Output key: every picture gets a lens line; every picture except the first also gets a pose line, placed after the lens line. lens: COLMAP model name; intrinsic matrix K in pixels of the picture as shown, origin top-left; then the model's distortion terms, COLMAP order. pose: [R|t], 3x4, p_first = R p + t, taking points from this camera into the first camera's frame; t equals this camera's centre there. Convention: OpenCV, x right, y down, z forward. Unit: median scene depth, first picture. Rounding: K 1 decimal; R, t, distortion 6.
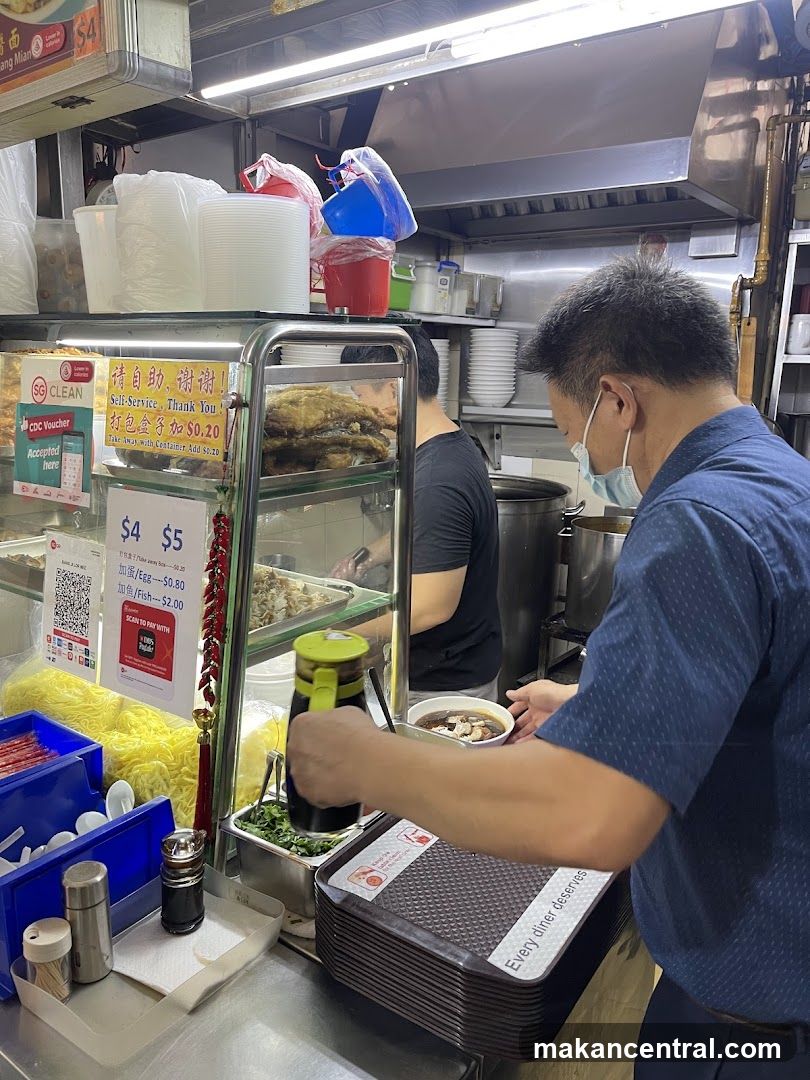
lens RADIAL K [[784.1, 0, 405.0], [0, 784.1, 540.0], [0, 0, 1]] dist [-0.003734, -0.008671]
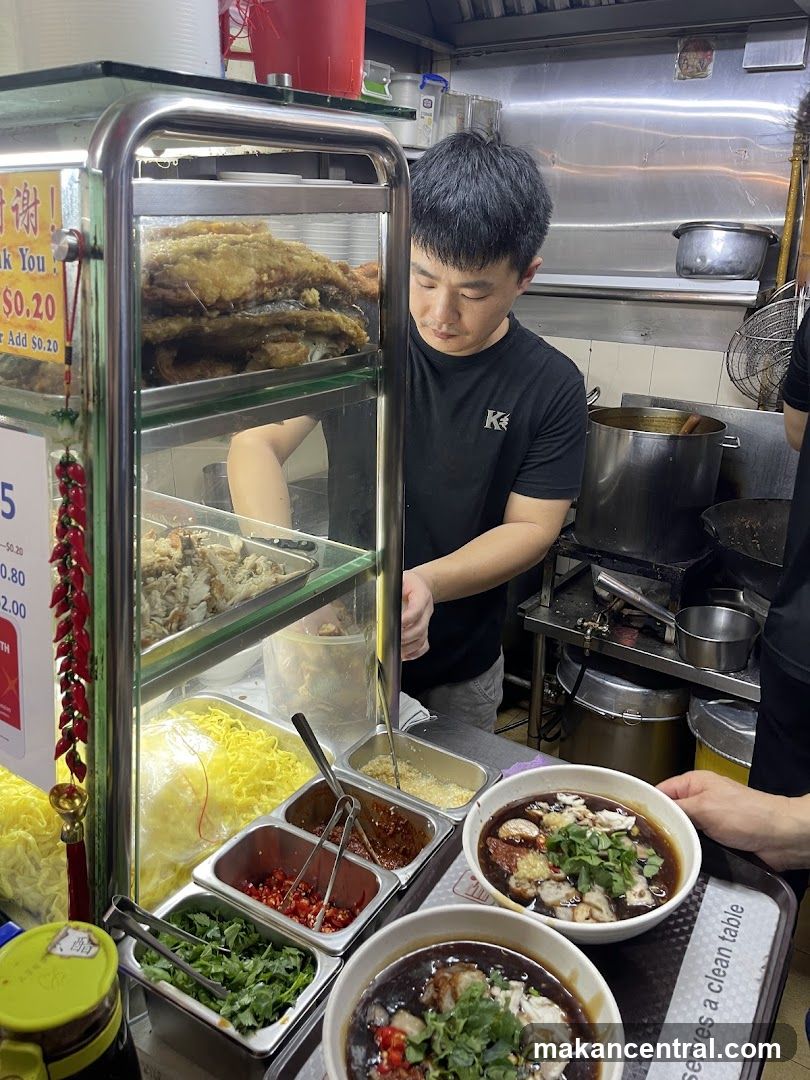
lens RADIAL K [[784.1, 0, 405.0], [0, 784.1, 540.0], [0, 0, 1]] dist [-0.003734, -0.008671]
pose [[0.999251, -0.017527, 0.034491, -0.016324], [0.011951, 0.987733, 0.155694, -0.055132], [-0.036797, -0.155165, 0.987203, 0.393718]]
